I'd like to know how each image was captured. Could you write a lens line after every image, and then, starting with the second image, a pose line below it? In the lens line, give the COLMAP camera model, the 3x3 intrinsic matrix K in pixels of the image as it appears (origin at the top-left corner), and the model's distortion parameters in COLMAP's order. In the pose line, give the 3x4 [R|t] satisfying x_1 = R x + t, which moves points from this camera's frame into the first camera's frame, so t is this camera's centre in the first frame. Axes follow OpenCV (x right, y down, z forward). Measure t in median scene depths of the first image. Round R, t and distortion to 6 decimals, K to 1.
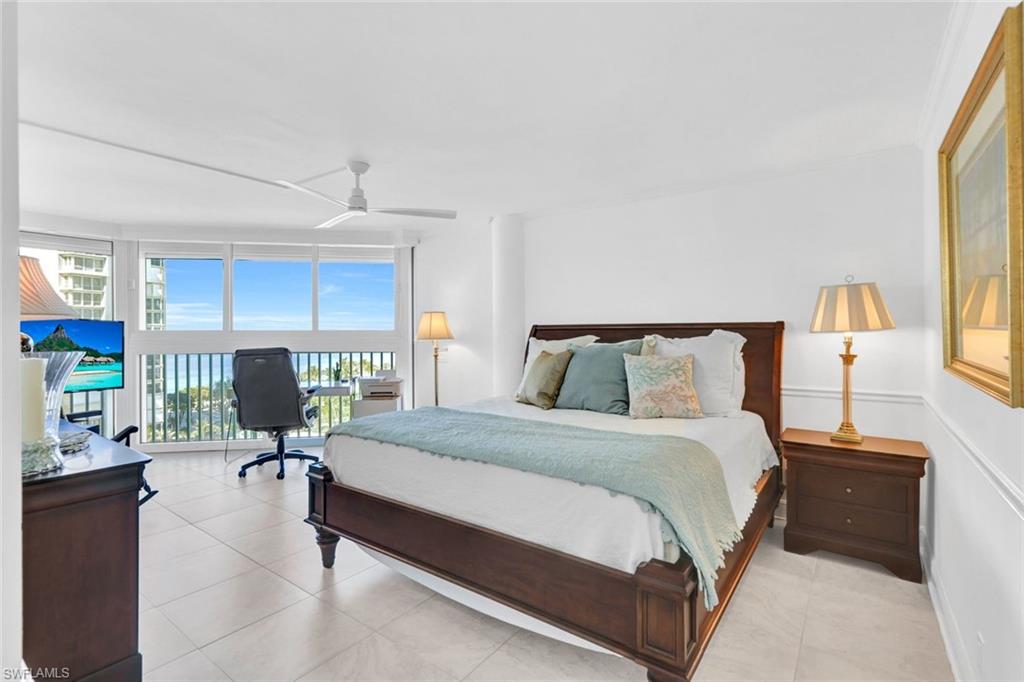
lens RADIAL K [[469.6, 0, 513.4], [0, 469.6, 325.9], [0, 0, 1]] dist [0.000332, -0.000005]
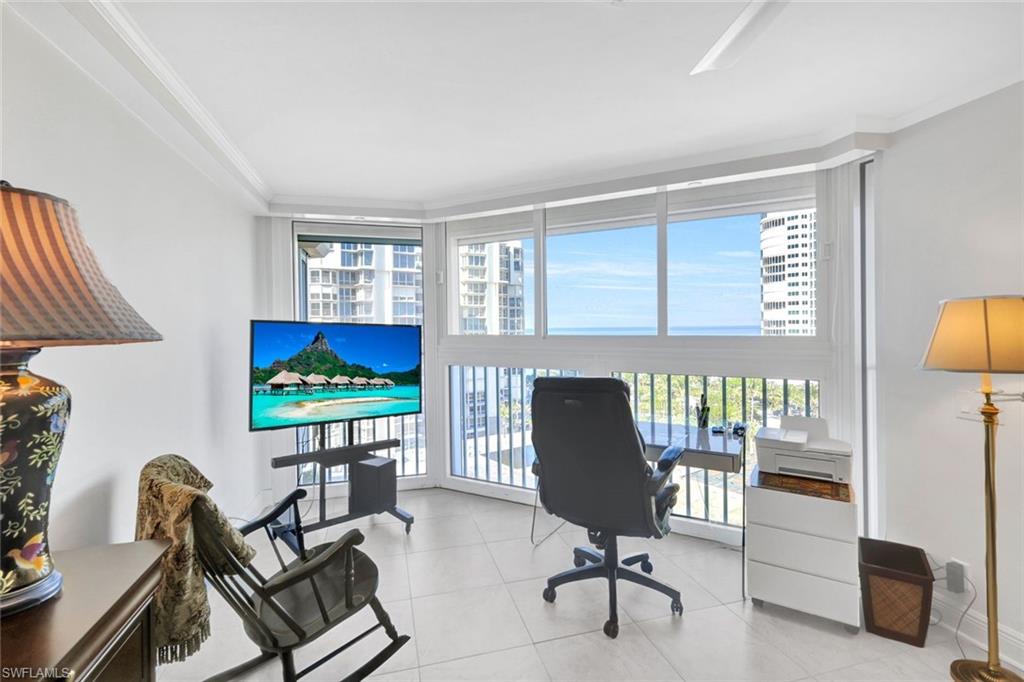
lens RADIAL K [[469.6, 0, 513.4], [0, 469.6, 325.9], [0, 0, 1]] dist [0.000332, -0.000005]
pose [[0.786641, -0.000763, -0.617410, -0.250315], [0.011133, 0.999854, 0.012949, -0.016766], [0.617310, -0.017060, 0.786535, 0.512055]]
